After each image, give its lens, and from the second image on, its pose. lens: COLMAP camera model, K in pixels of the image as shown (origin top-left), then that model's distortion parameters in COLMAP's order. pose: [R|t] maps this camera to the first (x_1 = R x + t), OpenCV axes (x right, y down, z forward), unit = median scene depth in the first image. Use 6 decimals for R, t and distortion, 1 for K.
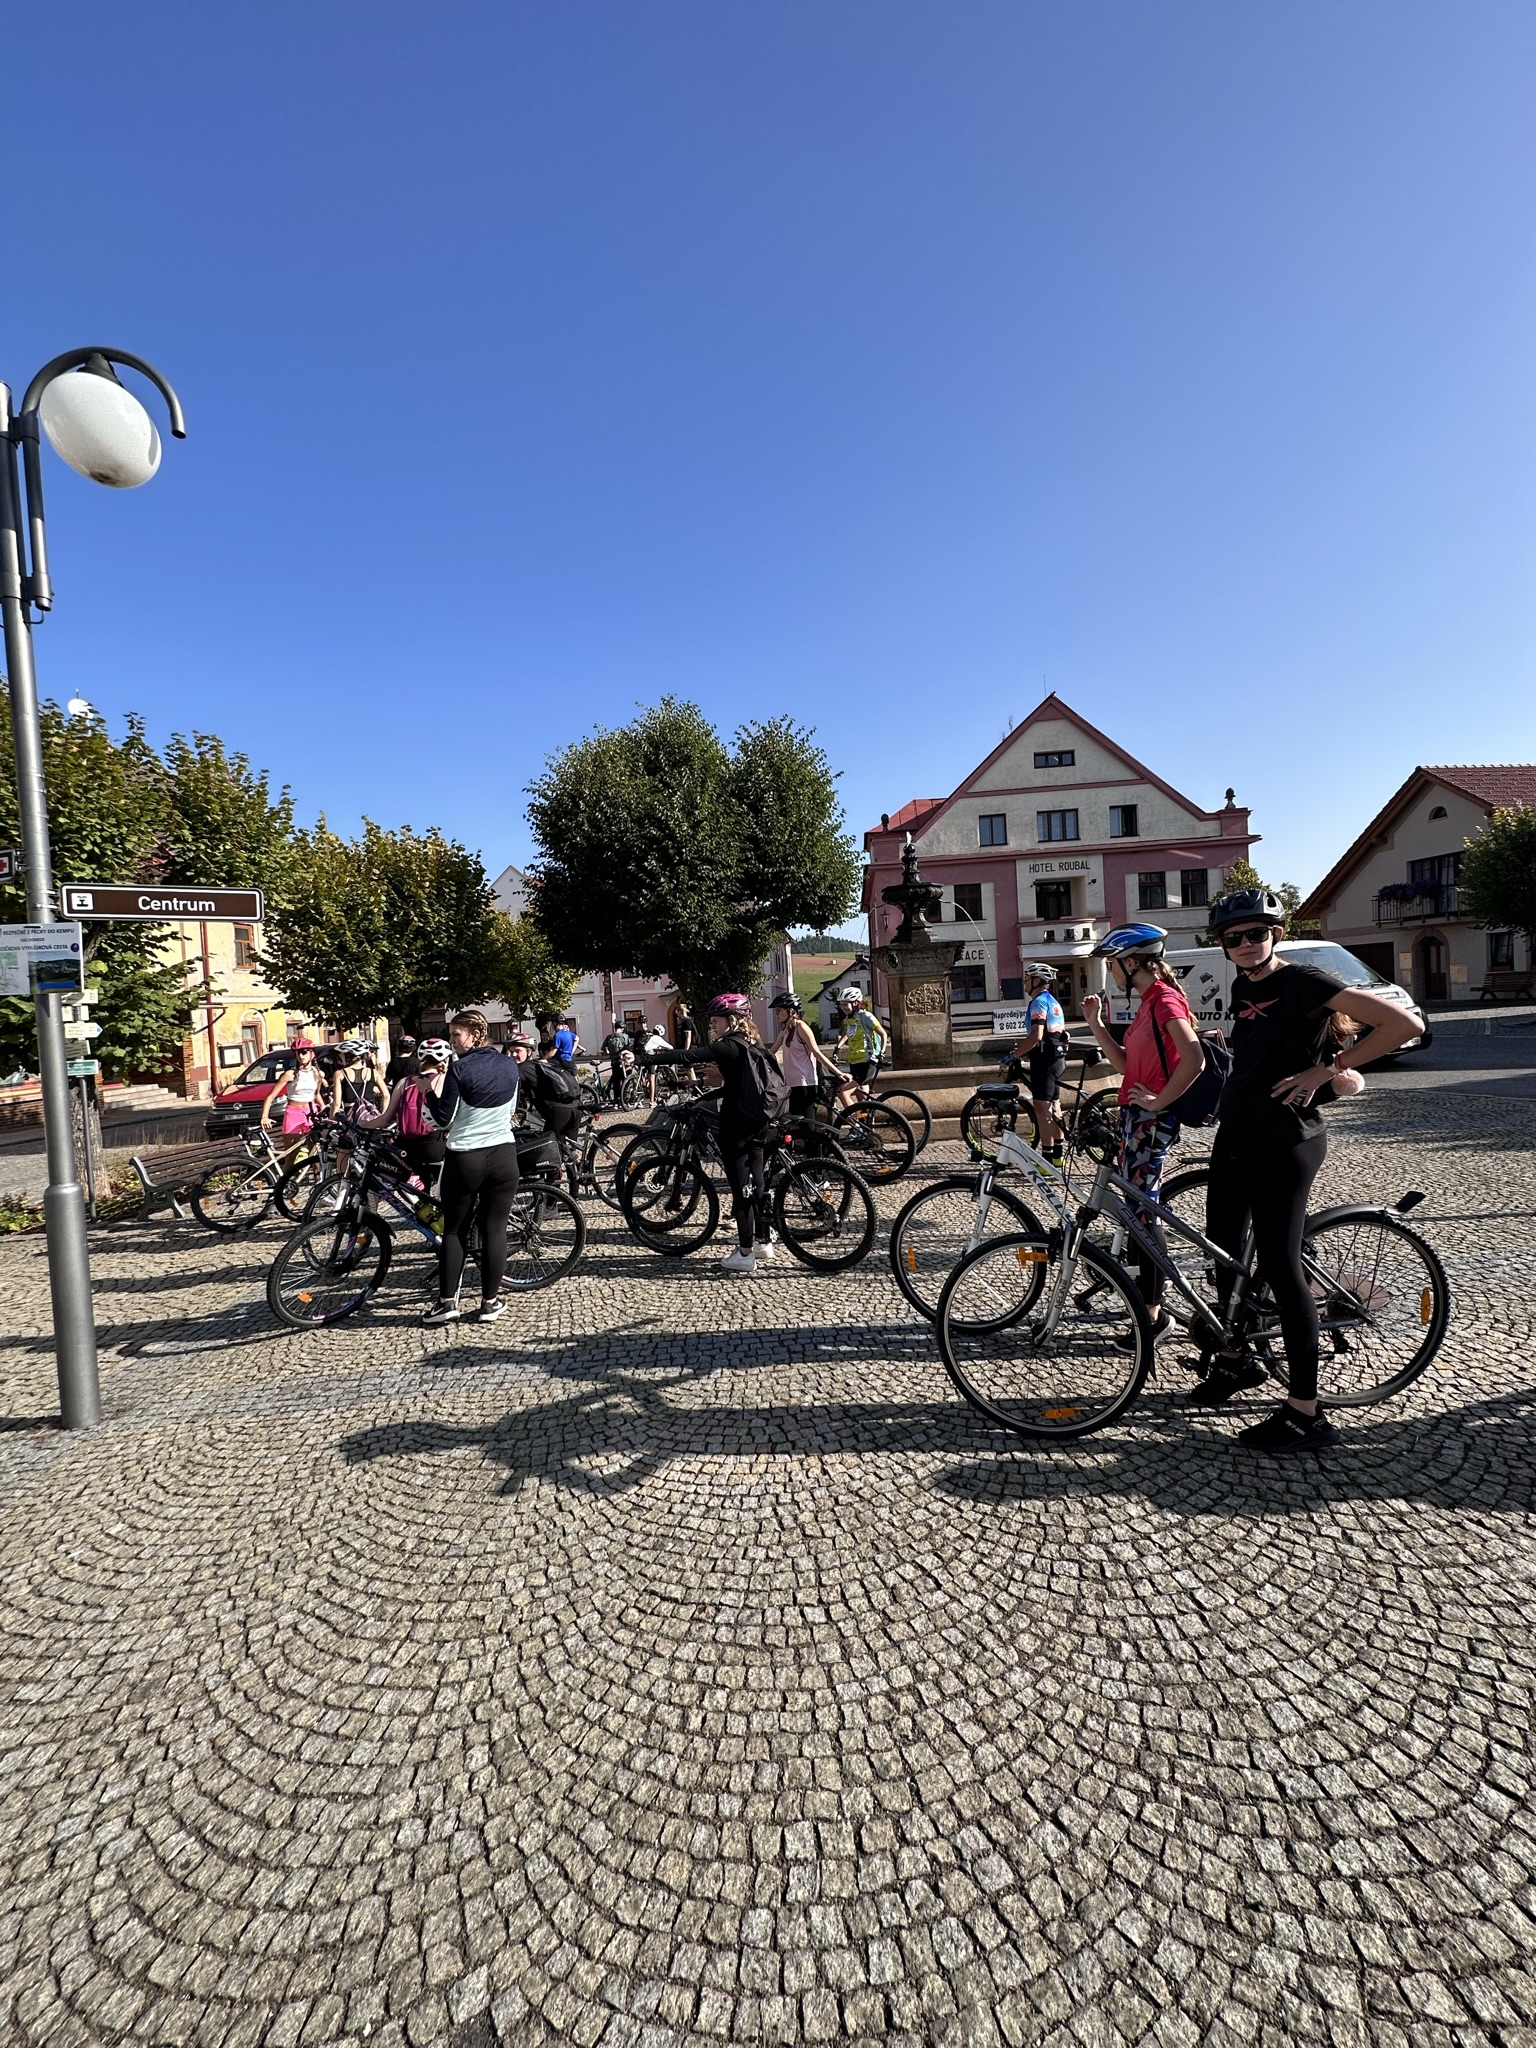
lens RADIAL K [[819.9, 0, 768.0], [0, 819.9, 1024.0], [0, 0, 1]] dist [0.000034, 0.000272]
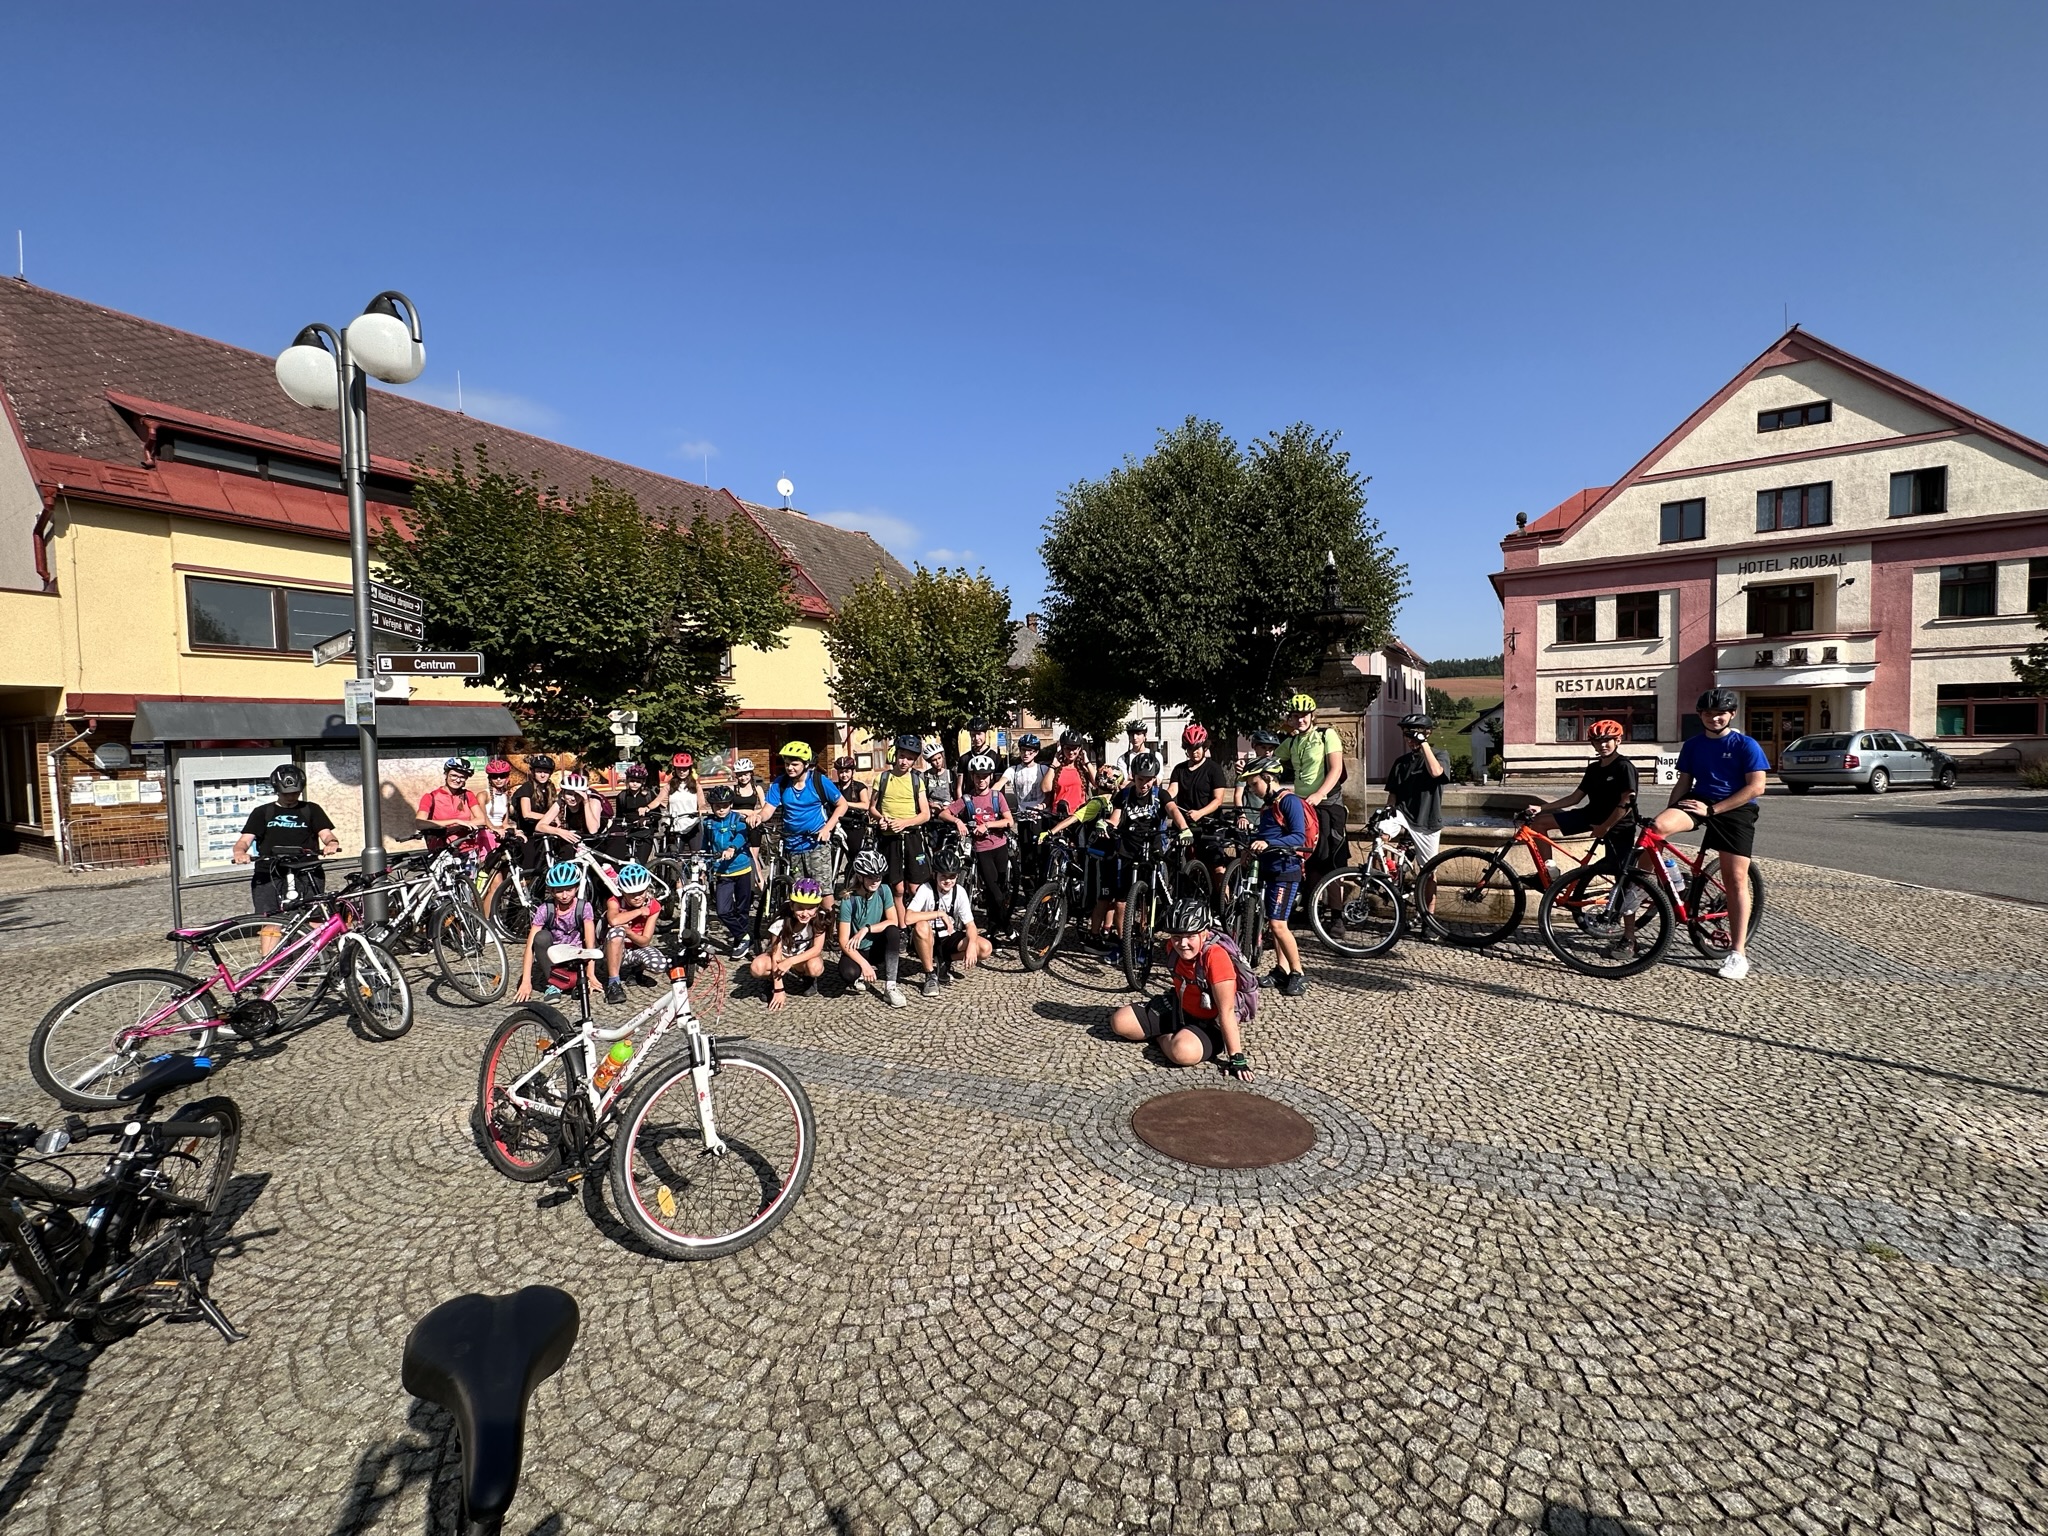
lens RADIAL K [[819.9, 0, 1024.0], [0, 819.9, 768.0], [0, 0, 1]] dist [0.000034, 0.000272]
pose [[0.882916, 0.051344, -0.466714, 0.101405], [-0.040106, 0.998617, 0.033988, -0.006257], [0.467814, -0.011290, 0.883755, 0.023320]]
